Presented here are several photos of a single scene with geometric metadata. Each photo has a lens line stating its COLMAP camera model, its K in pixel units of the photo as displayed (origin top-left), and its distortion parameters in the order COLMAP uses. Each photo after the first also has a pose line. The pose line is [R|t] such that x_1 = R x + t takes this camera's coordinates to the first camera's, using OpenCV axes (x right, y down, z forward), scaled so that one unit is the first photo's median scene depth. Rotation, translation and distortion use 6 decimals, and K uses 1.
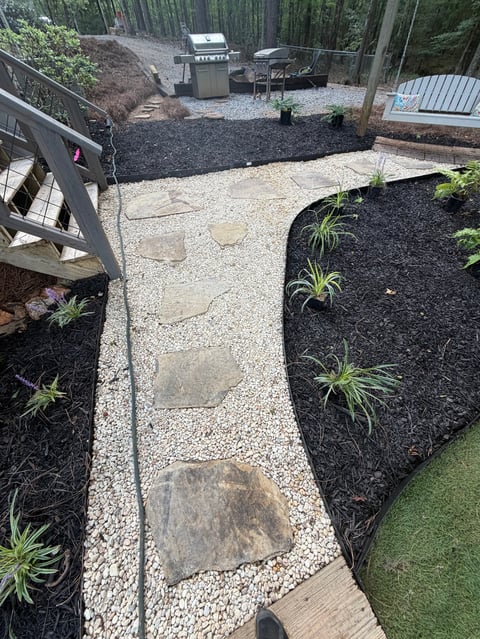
lens RADIAL K [[254.0, 0, 240.2], [0, 254.0, 318.1], [0, 0, 1]] dist [-0.000518, -0.000071]
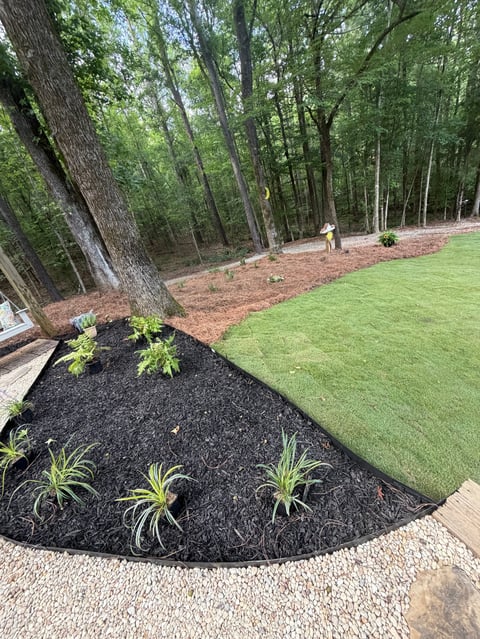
lens RADIAL K [[254.0, 0, 240.2], [0, 254.0, 318.1], [0, 0, 1]] dist [-0.000518, -0.000071]
pose [[-0.000203, -0.395856, 0.918313, -0.206726], [0.870513, 0.451874, 0.194981, -0.318540], [-0.492146, 0.799442, 0.344506, 0.162494]]
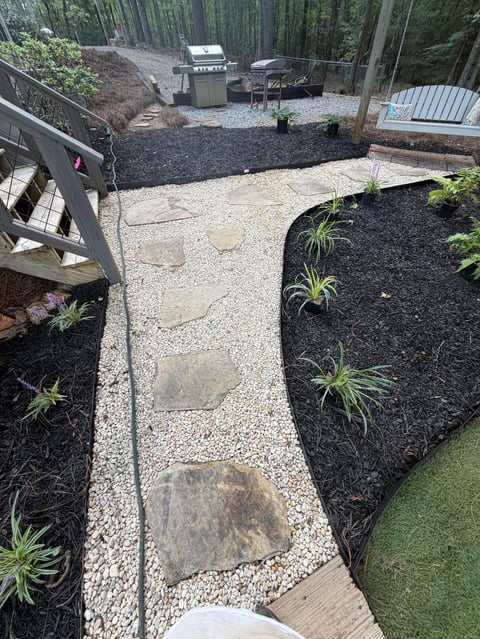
lens RADIAL K [[254.0, 0, 240.2], [0, 254.0, 318.1], [0, 0, 1]] dist [-0.000518, -0.000071]
pose [[0.999976, -0.004509, 0.005309, 0.001968], [0.004609, 0.999810, -0.018925, 0.005017], [-0.005223, 0.018949, 0.999807, -0.017488]]
